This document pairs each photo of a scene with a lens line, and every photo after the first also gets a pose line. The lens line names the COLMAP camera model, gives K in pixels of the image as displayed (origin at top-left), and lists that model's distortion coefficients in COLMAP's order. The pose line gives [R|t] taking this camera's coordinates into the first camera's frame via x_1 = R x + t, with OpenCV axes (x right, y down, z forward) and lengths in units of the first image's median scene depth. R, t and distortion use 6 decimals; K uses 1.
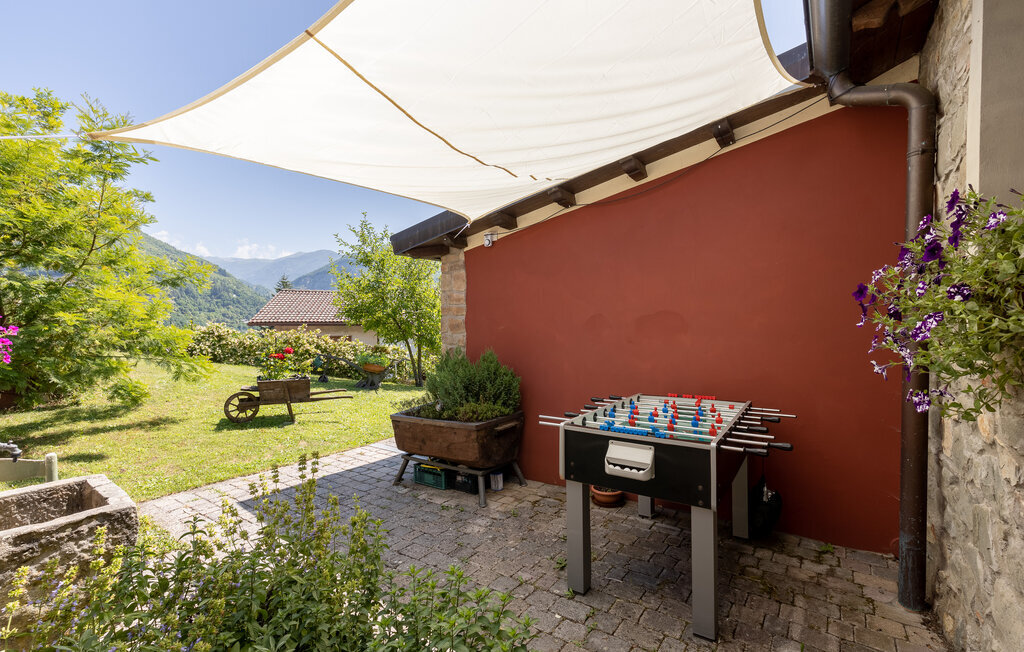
lens RADIAL K [[463.8, 0, 510.8], [0, 463.8, 313.0], [0, 0, 1]] dist [-0.000752, -0.000295]
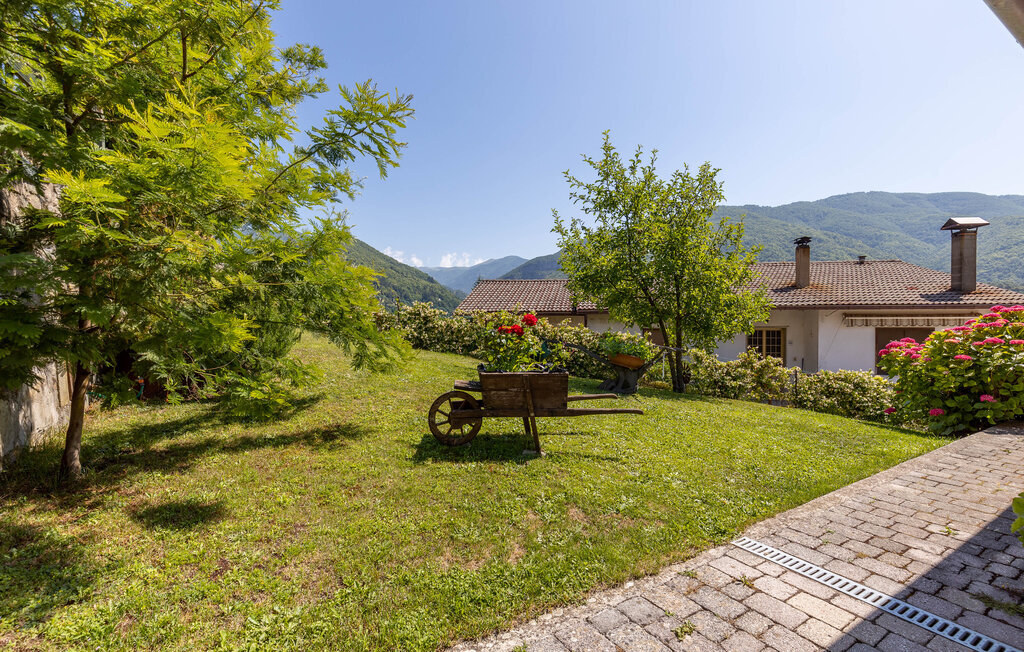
lens RADIAL K [[463.8, 0, 510.8], [0, 463.8, 313.0], [0, 0, 1]] dist [-0.000752, -0.000295]
pose [[0.926408, -0.005562, -0.376480, -0.289957], [0.005937, 0.999982, -0.000164, 0.072147], [0.376474, -0.002083, 0.926425, 0.478809]]
